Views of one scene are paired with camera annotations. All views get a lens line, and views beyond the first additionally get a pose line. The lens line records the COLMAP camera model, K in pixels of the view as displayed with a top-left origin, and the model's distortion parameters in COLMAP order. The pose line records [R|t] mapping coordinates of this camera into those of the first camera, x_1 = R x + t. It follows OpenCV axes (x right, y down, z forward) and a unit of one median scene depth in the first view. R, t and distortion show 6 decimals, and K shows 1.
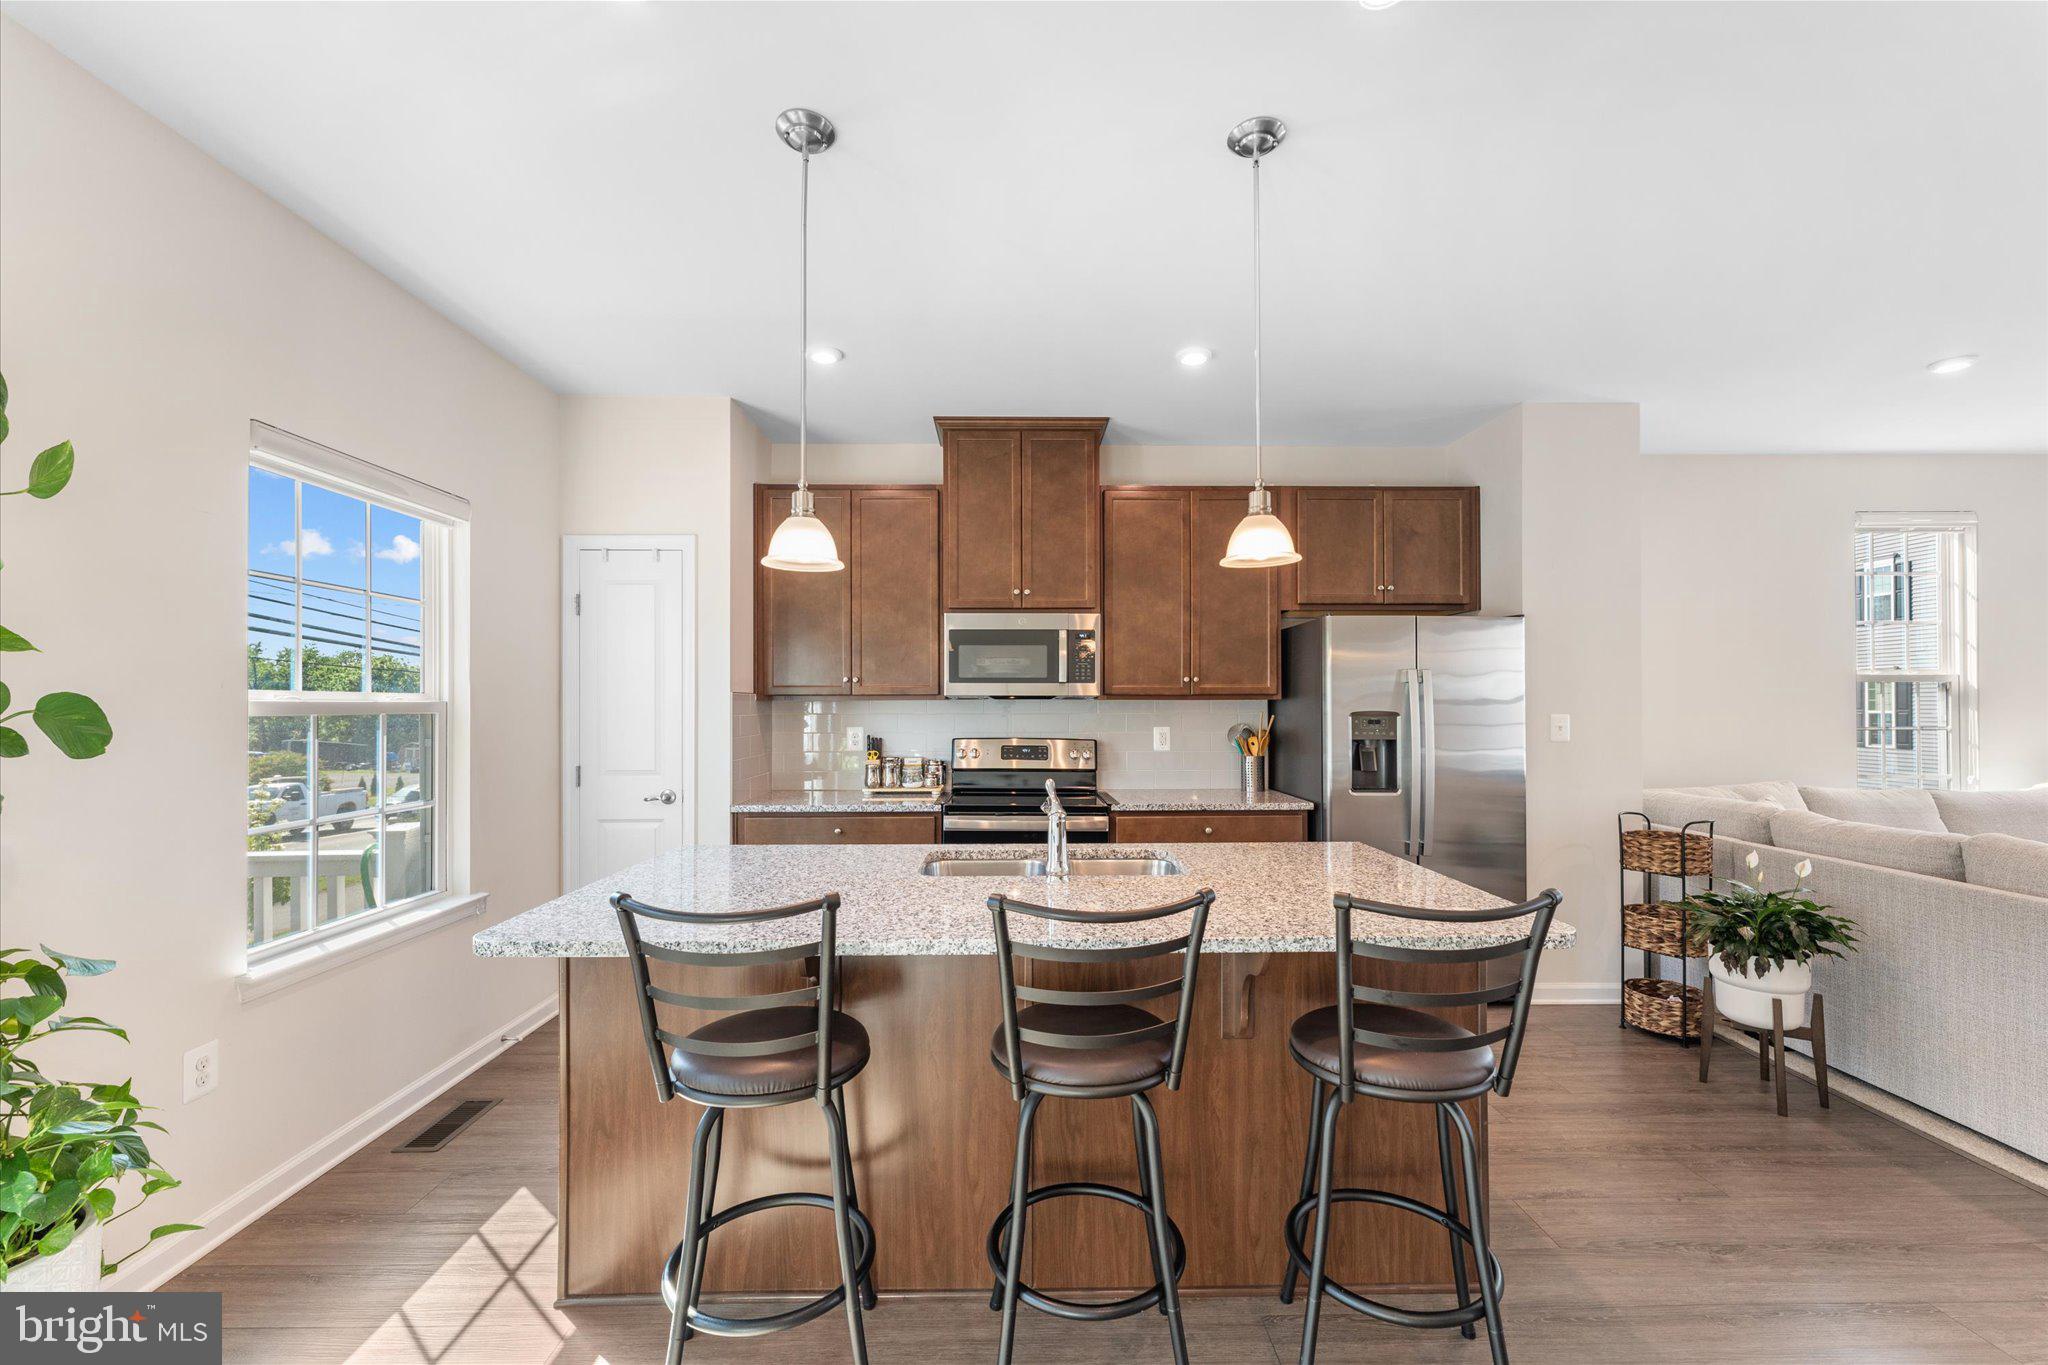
lens RADIAL K [[819.0, 0, 1022.1], [0, 819.0, 695.7], [0, 0, 1]] dist [-0.000022, 0.000268]
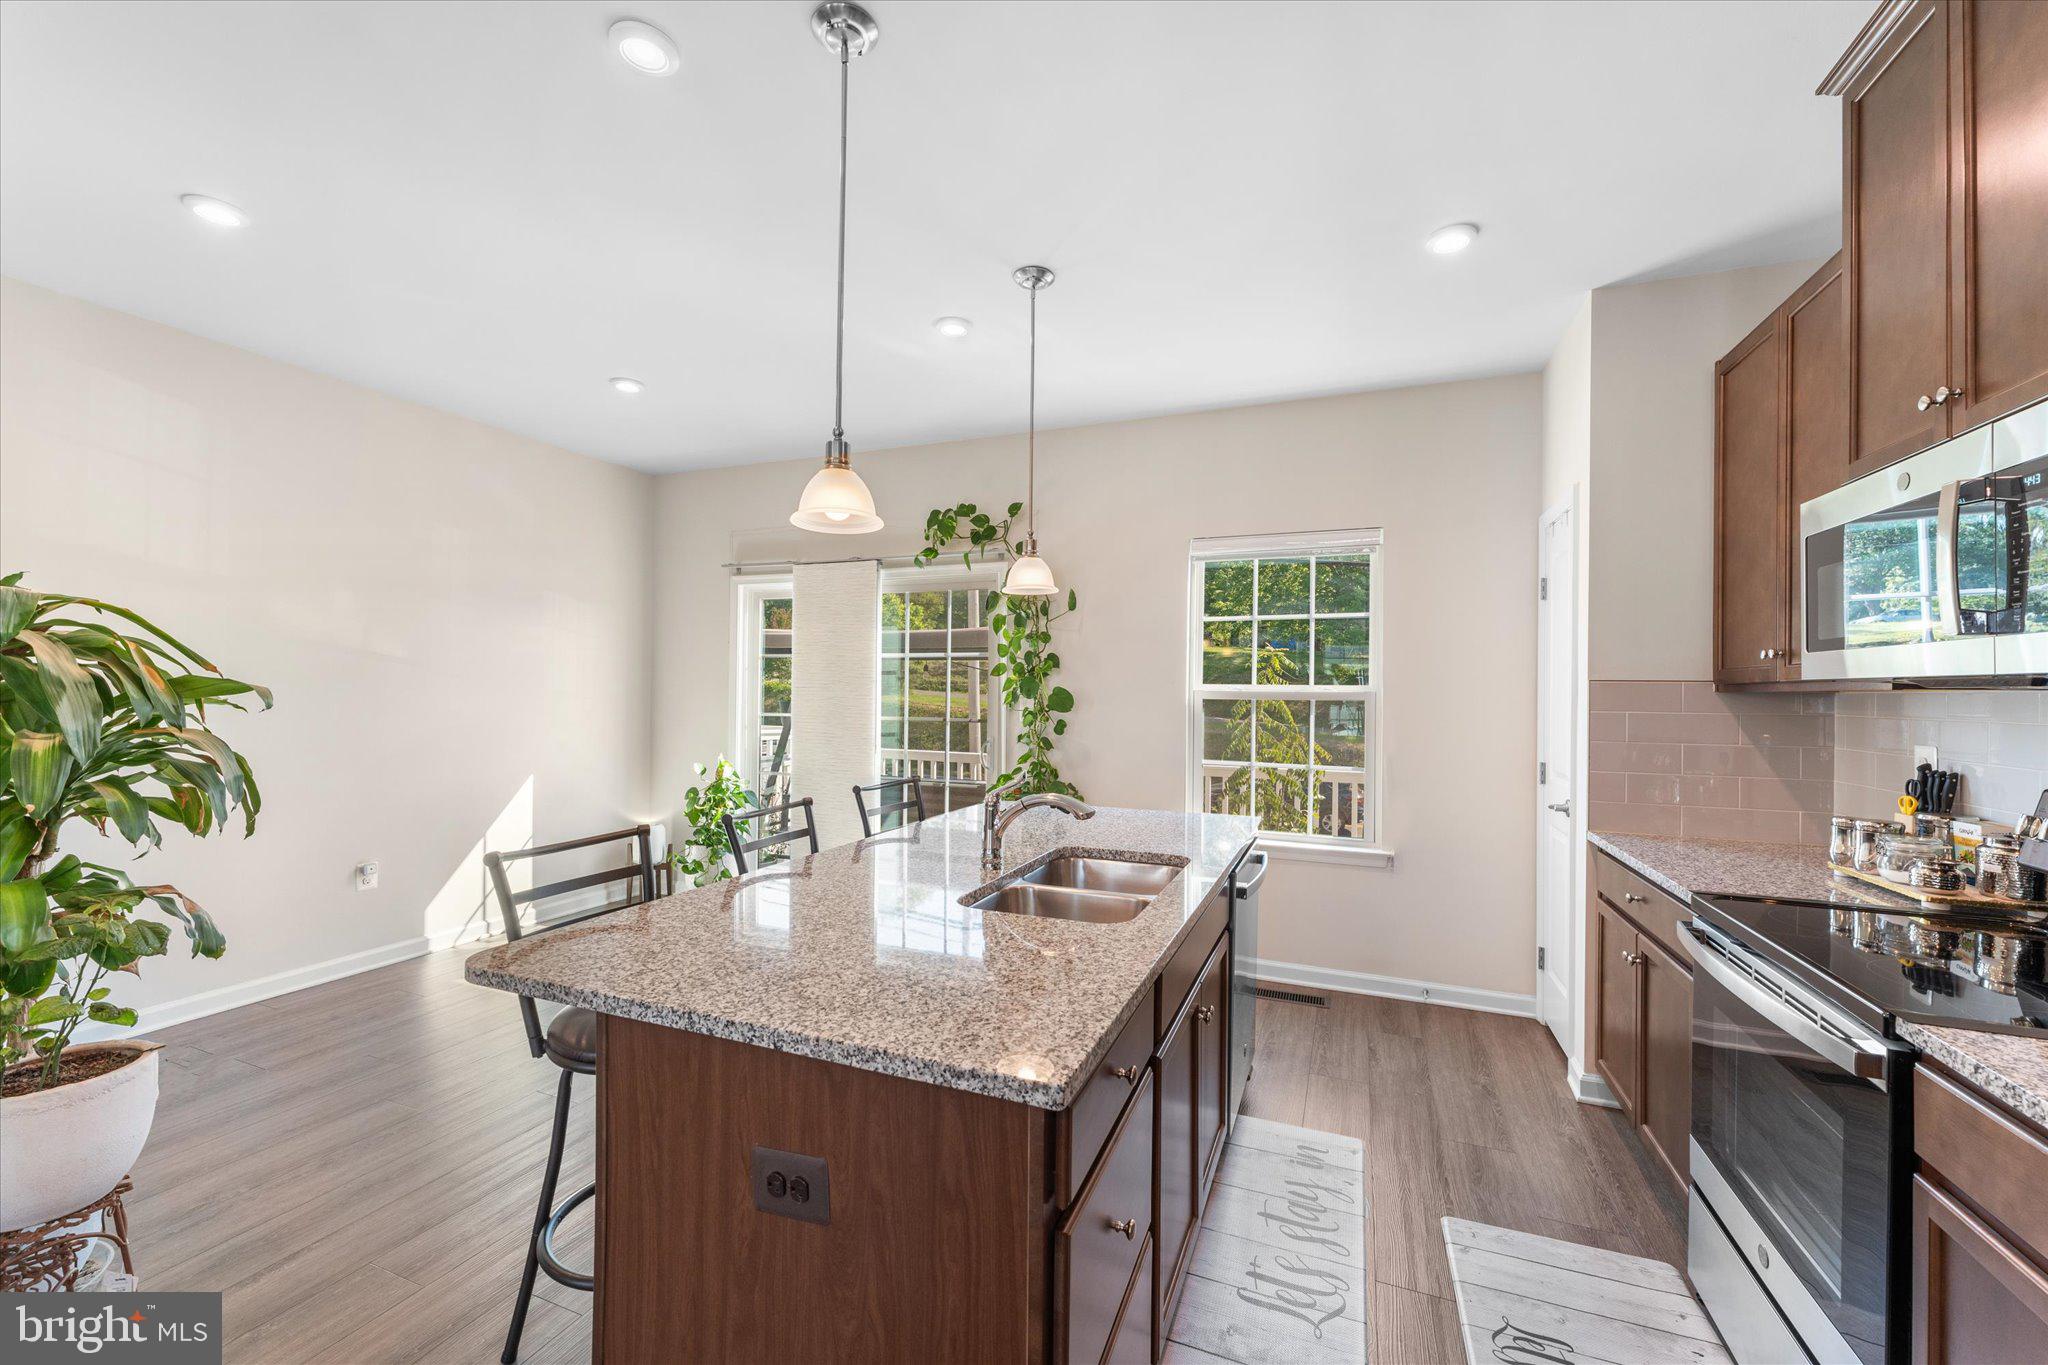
lens RADIAL K [[819.0, 0, 1016.2], [0, 819.0, 689.0], [0, 0, 1]] dist [-0.000022, 0.000268]
pose [[-0.404076, -0.006102, -0.914705, 0.520495], [-0.003545, 0.999981, -0.005105, 0.008287], [0.914718, 0.001180, -0.404090, 0.781030]]
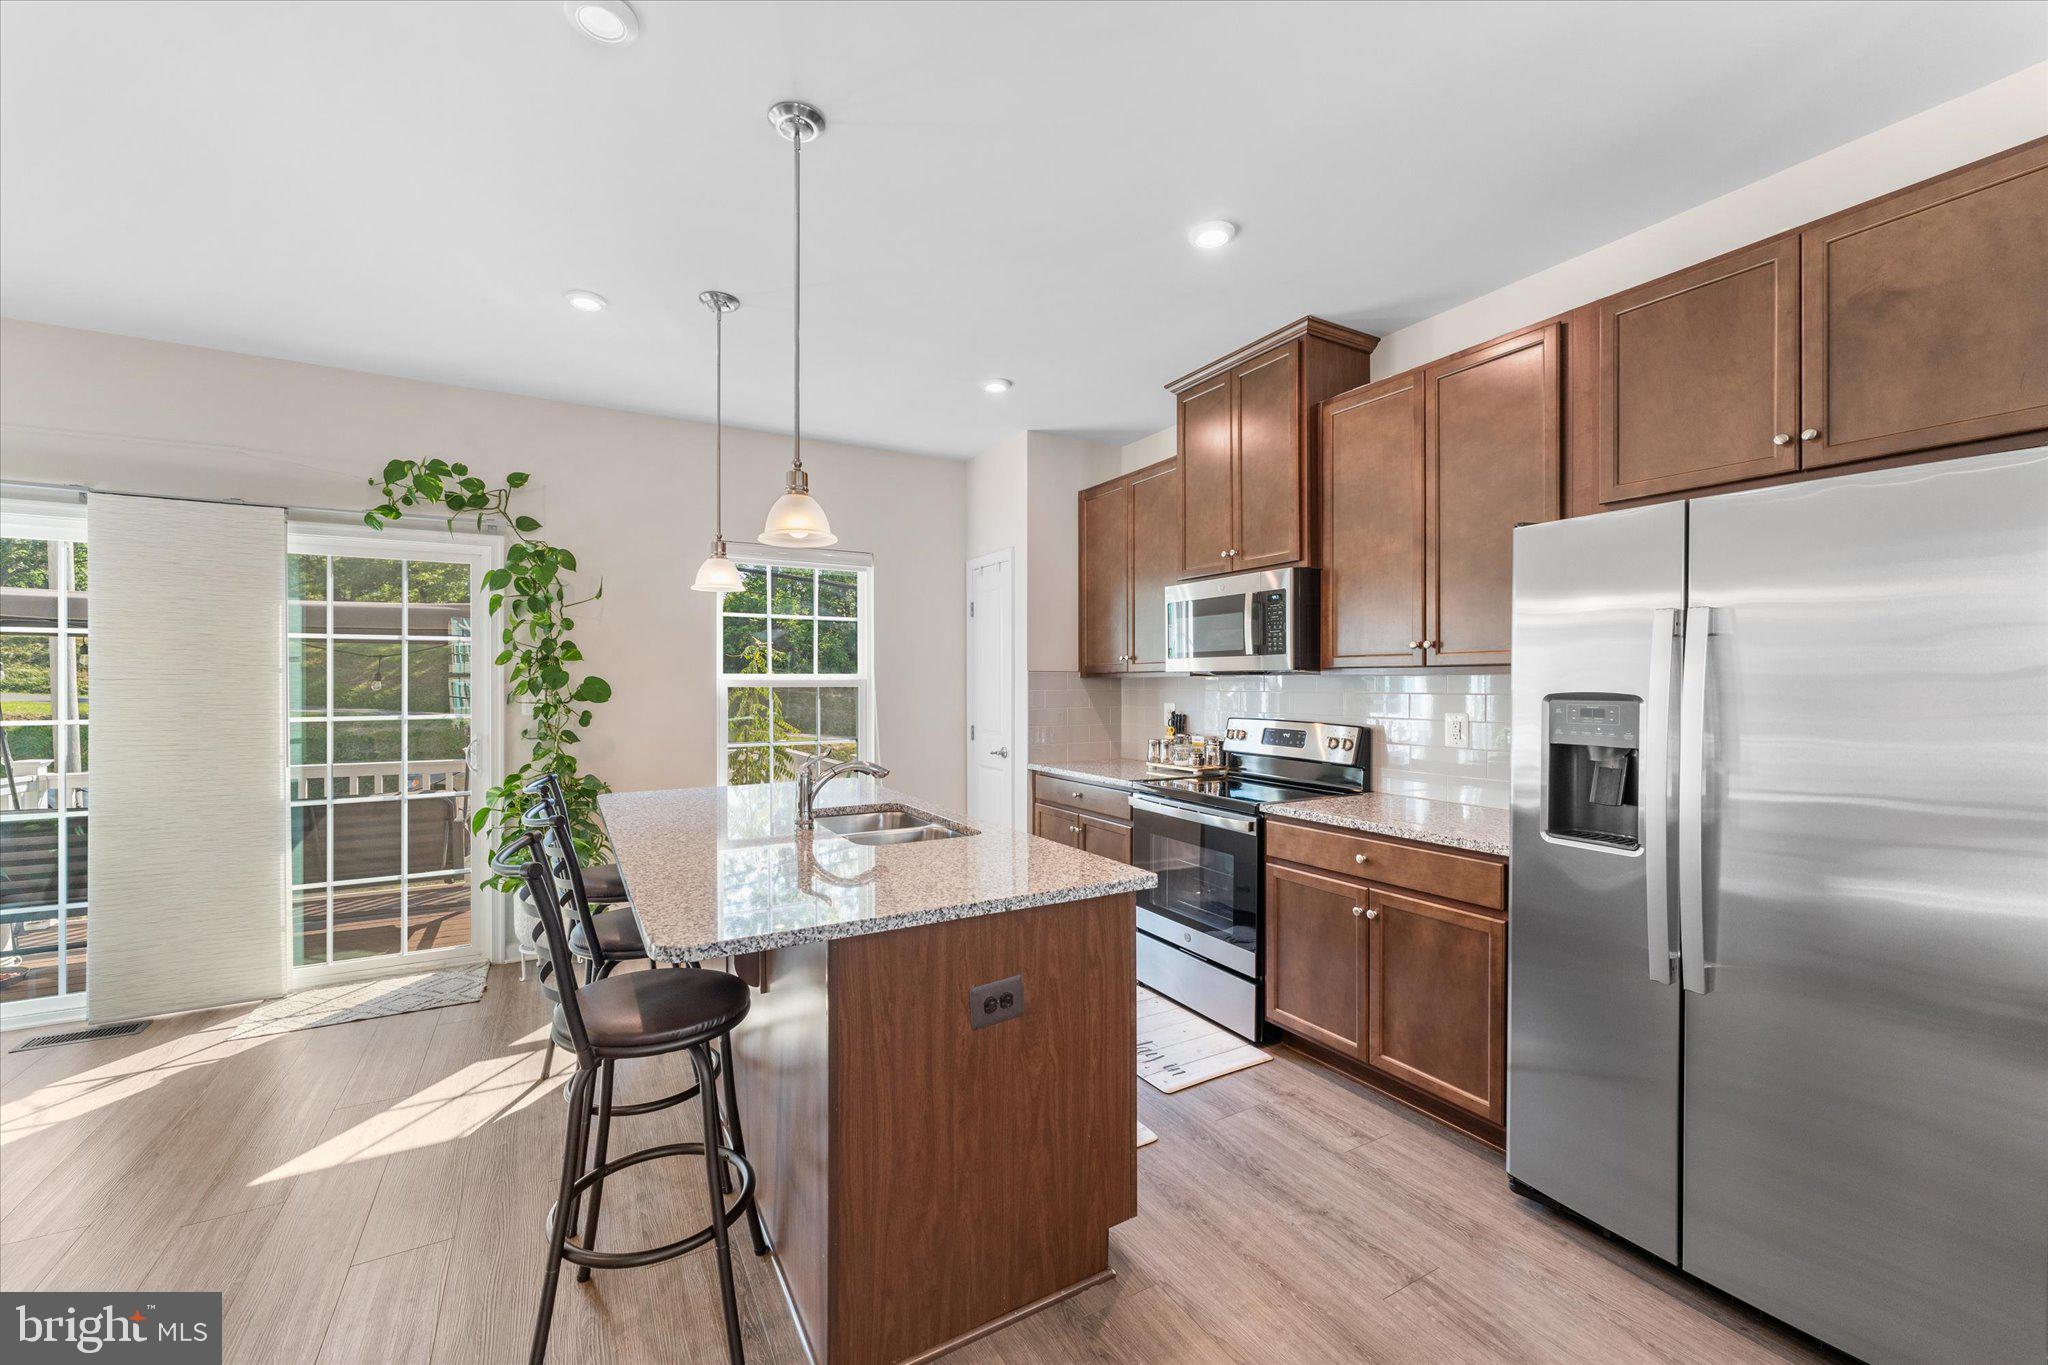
lens RADIAL K [[819.0, 0, 1029.7], [0, 819.0, 683.3], [0, 0, 1]] dist [-0.000022, 0.000268]
pose [[0.478081, 0.001180, -0.878315, 0.686465], [0.007557, 0.999957, 0.005457, 0.006829], [0.878283, -0.009246, 0.478051, 0.394568]]
